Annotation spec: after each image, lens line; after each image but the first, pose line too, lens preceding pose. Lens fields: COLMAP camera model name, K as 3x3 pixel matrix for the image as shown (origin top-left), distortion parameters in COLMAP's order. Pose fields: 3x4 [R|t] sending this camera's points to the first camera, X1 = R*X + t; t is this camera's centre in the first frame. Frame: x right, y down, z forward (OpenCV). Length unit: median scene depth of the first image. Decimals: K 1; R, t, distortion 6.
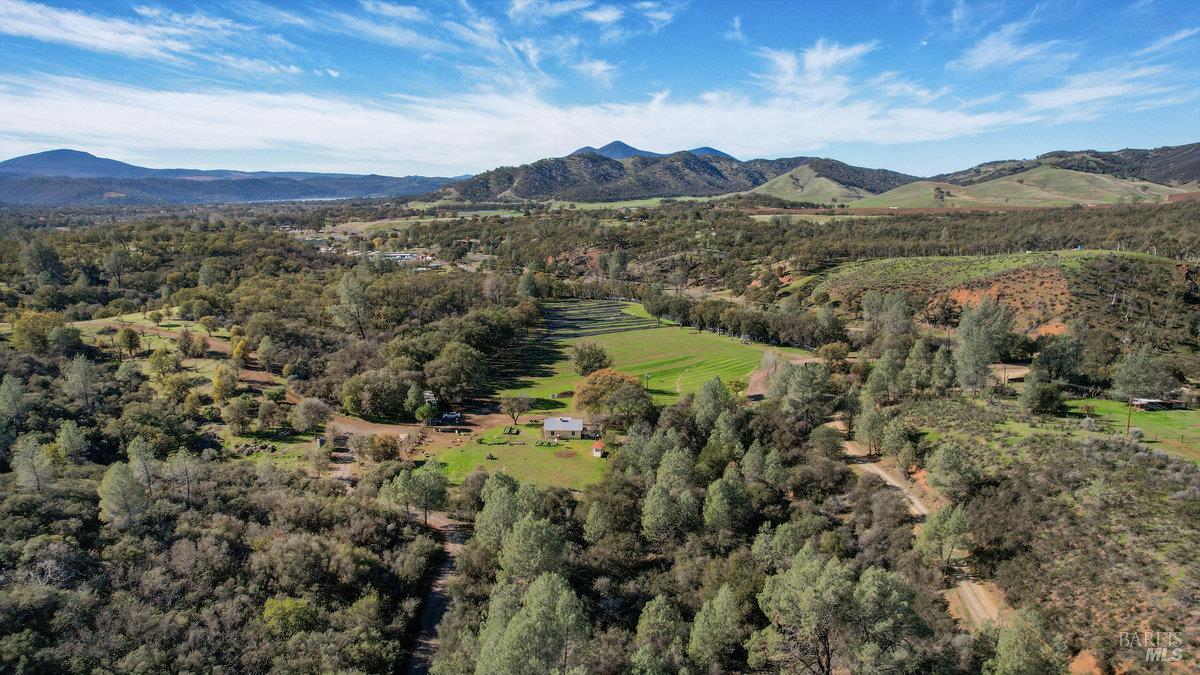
lens RADIAL K [[774.3, 0, 601.6], [0, 774.3, 345.6], [0, 0, 1]] dist [-0.066164, 0.051115]
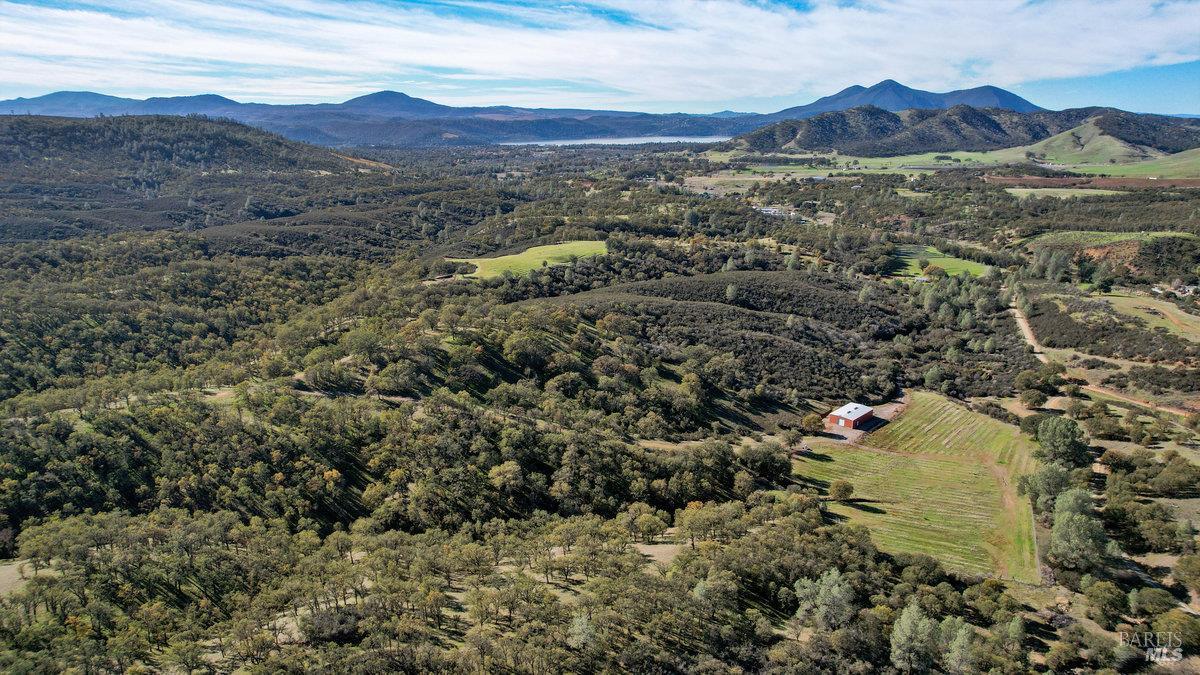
lens RADIAL K [[775.2, 0, 593.4], [0, 775.2, 342.8], [0, 0, 1]] dist [-0.077130, 0.067293]
pose [[0.946793, 0.089909, -0.309031, -0.179975], [-0.065675, 0.993956, 0.087970, 0.091743], [0.315072, -0.062994, 0.946975, -1.441026]]
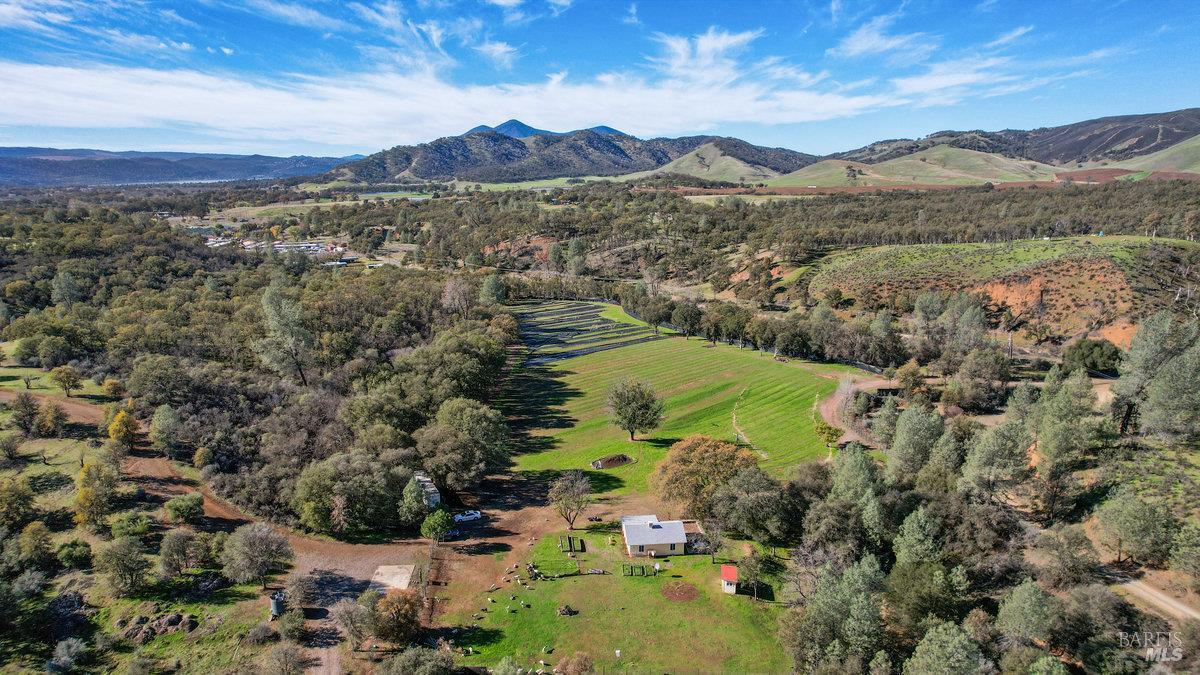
lens RADIAL K [[774.3, 0, 605.0], [0, 774.3, 333.4], [0, 0, 1]] dist [-0.066164, 0.051115]
pose [[0.990627, -0.029872, 0.133286, -0.085090], [0.028522, 0.999521, 0.012031, -0.037243], [-0.133582, -0.008116, 0.991005, 0.176034]]
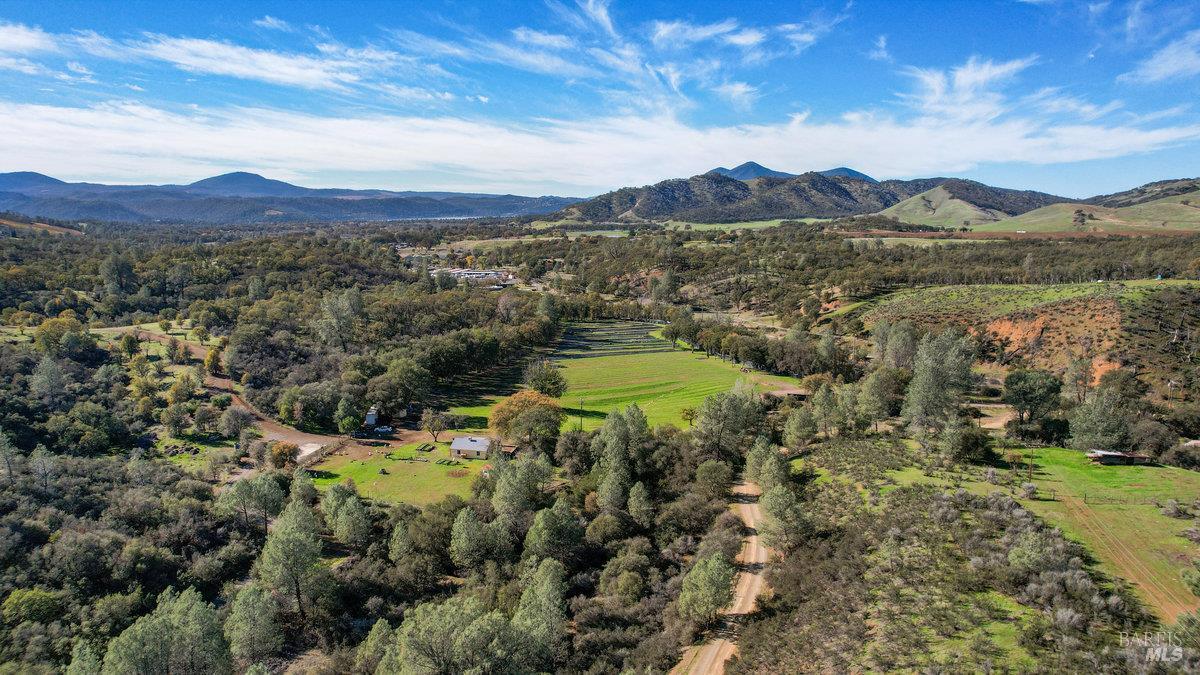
lens RADIAL K [[774.3, 0, 598.3], [0, 774.3, 342.0], [0, 0, 1]] dist [-0.066164, 0.051115]
pose [[0.984736, 0.032157, -0.171060, 0.137883], [-0.037357, 0.998930, -0.027268, -0.004622], [0.170000, 0.033243, 0.984883, 0.016808]]
